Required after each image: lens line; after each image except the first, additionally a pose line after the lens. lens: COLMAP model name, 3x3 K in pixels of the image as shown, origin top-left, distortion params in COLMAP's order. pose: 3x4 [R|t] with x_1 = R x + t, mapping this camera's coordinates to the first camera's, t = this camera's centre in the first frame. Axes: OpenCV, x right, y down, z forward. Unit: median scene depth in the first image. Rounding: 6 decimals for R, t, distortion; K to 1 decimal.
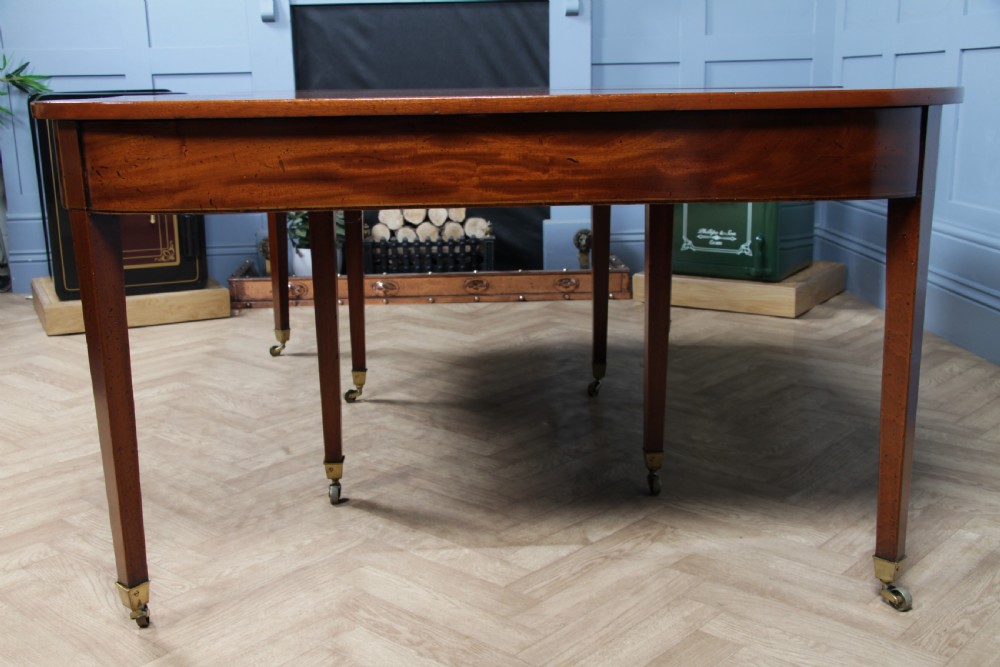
lens RADIAL K [[1105.8, 0, 487.1], [0, 1105.8, 353.8], [0, 0, 1]] dist [-0.012383, 0.000000]
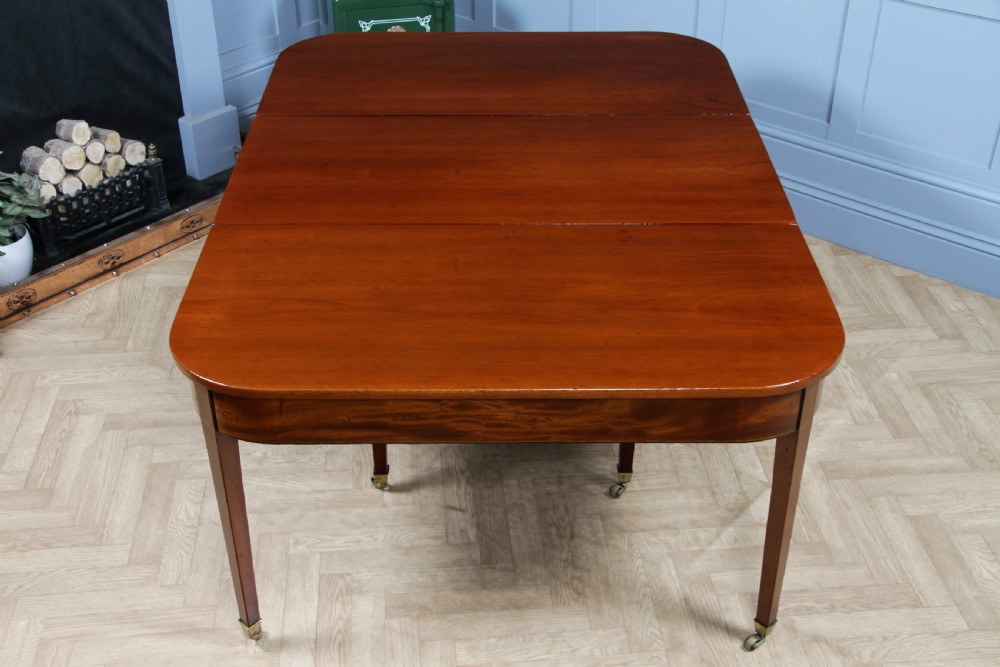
lens RADIAL K [[1260.6, 0, 500.9], [0, 1260.6, 336.1], [0, 0, 1]] dist [0.028551, 0.000000]
pose [[0.679131, -0.381770, 0.626923, -0.571232], [0.163887, 0.911403, 0.377472, -0.355577], [-0.715488, -0.153608, 0.681529, 0.067482]]
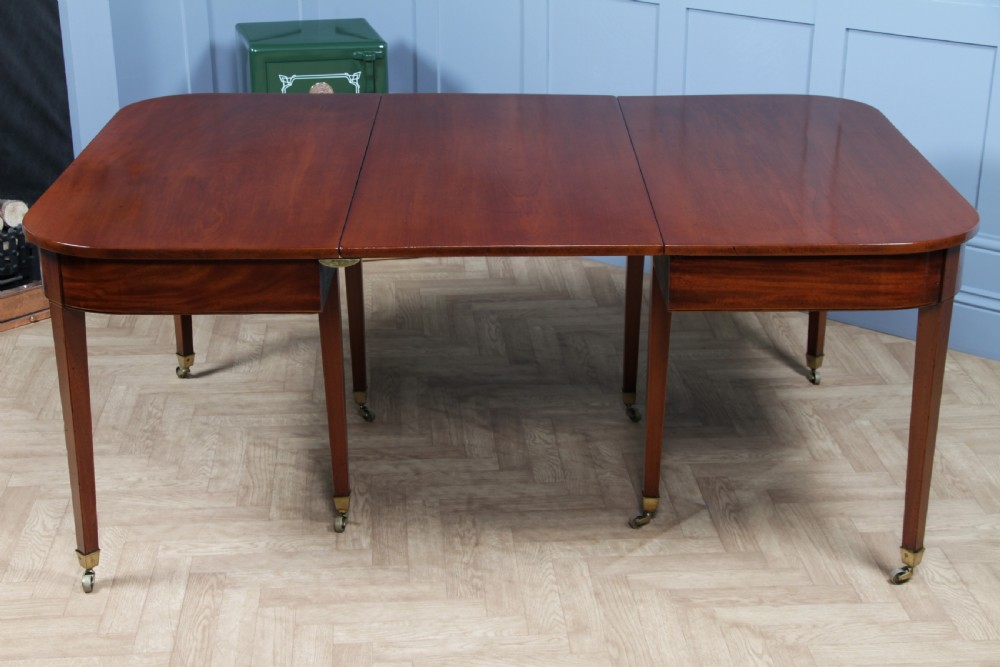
lens RADIAL K [[1712.5, 0, 502.8], [0, 1712.5, 340.3], [0, 0, 1]] dist [0.185355, 0.000000]
pose [[0.688521, -0.235780, 0.685819, -0.717364], [0.160067, 0.971759, 0.173386, -0.207465], [-0.707332, -0.009603, 0.706817, -0.135949]]
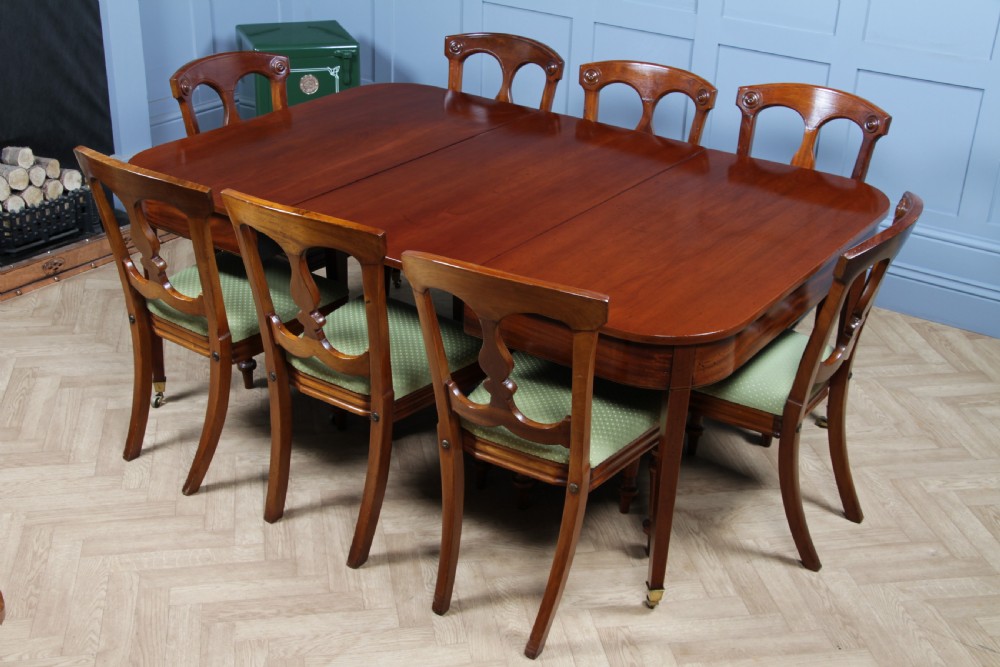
lens RADIAL K [[1327.8, 0, 505.3], [0, 1327.8, 332.1], [0, 0, 1]] dist [0.046504, 0.000000]
pose [[0.607177, -0.301672, 0.735071, -0.785830], [0.144990, 0.951655, 0.270795, -0.283628], [-0.781226, -0.057842, 0.621563, -0.075415]]
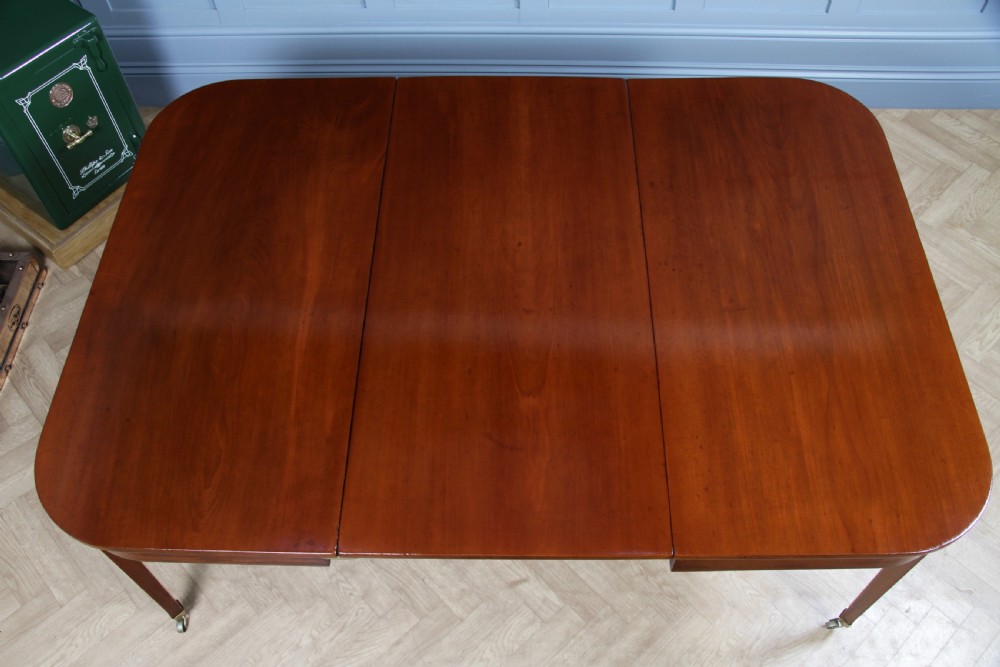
lens RADIAL K [[907.8, 0, 526.4], [0, 907.8, 343.9], [0, 0, 1]] dist [-0.100518, 0.055624]
pose [[0.068909, -0.814461, 0.576111, -0.341326], [0.250959, 0.573066, 0.780138, -0.526963], [-0.965542, 0.090822, 0.243885, 0.463396]]
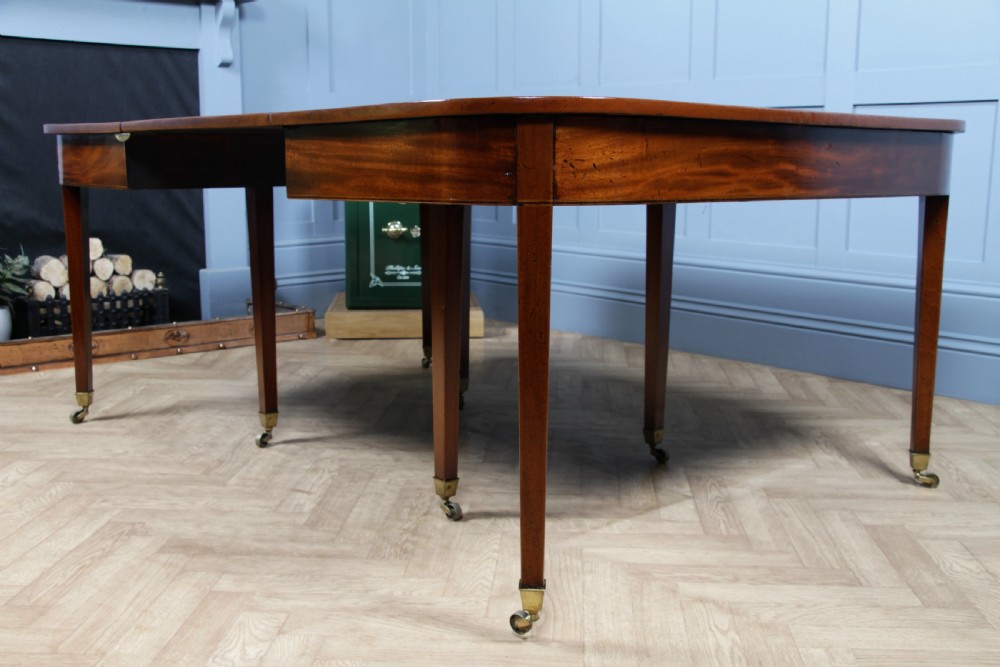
lens RADIAL K [[1093.4, 0, 498.8], [0, 1093.4, 335.5], [0, 0, 1]] dist [-0.020214, 0.000000]
pose [[0.786055, -0.085662, 0.612192, -0.389752], [0.133356, 0.990531, -0.032627, 0.004956], [-0.603601, 0.107286, 0.790035, 0.089790]]
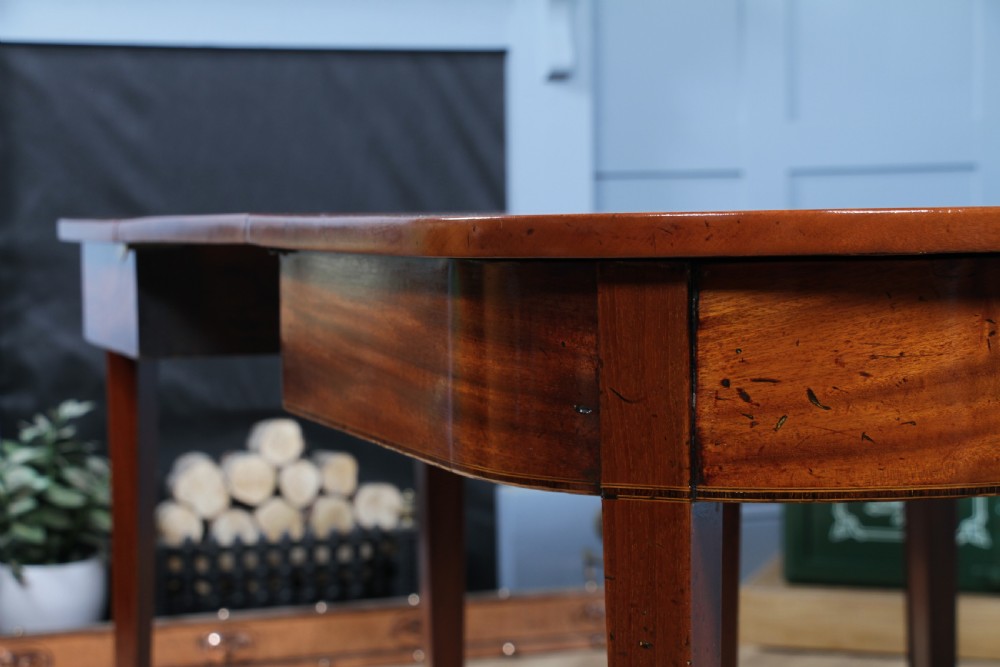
lens RADIAL K [[2135.6, 0, 495.4], [0, 2135.6, 338.3], [0, 0, 1]] dist [0.242959, 0.000000]
pose [[0.958120, -0.011361, 0.286142, -0.251046], [0.064349, 0.982200, -0.176472, -0.021427], [-0.279044, 0.187494, 0.941796, 0.116746]]
